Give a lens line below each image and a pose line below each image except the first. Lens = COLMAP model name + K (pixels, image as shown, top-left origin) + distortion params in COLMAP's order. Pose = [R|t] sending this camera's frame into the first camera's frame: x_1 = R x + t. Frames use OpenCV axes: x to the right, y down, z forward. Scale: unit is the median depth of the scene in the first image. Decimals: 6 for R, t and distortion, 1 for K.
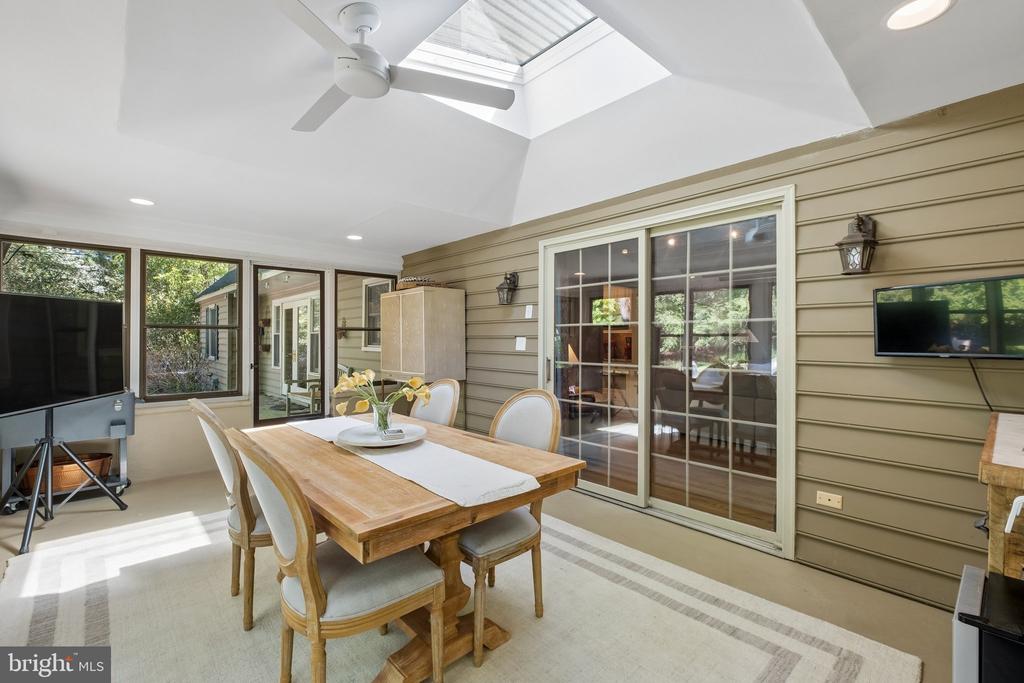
lens RADIAL K [[450.8, 0, 511.1], [0, 450.8, 338.0], [0, 0, 1]] dist [0.001784, 0.000483]
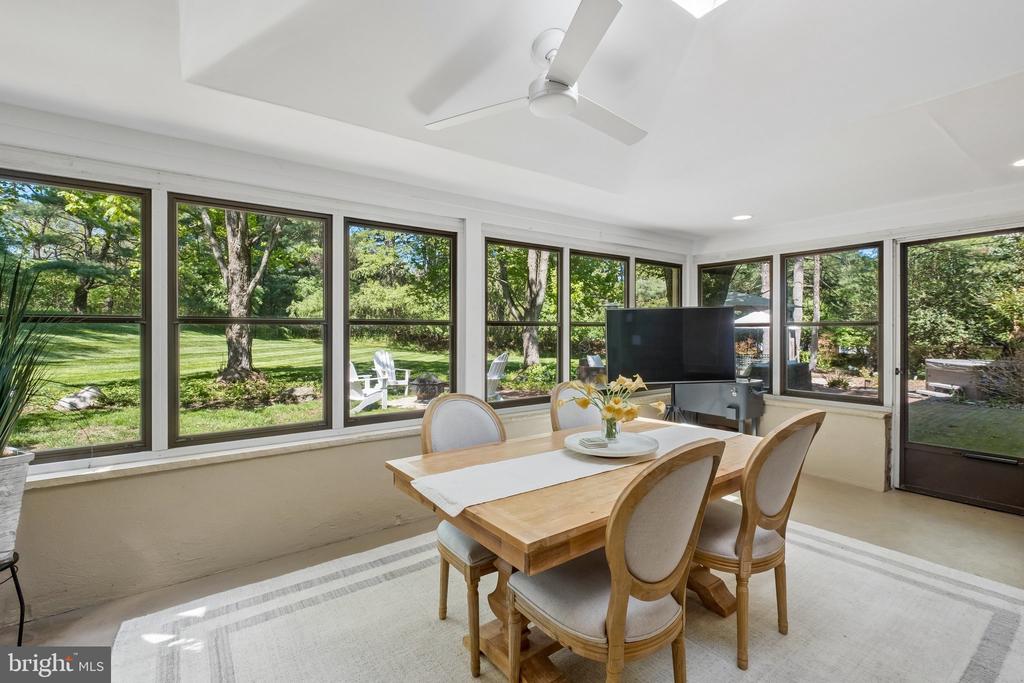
lens RADIAL K [[450.8, 0, 510.7], [0, 450.8, 338.5], [0, 0, 1]] dist [0.001784, 0.000483]
pose [[-0.100243, 0.004558, -0.994952, 0.292214], [-0.001404, 0.999988, 0.004723, 0.001787], [0.994962, 0.001870, -0.100236, 0.406648]]
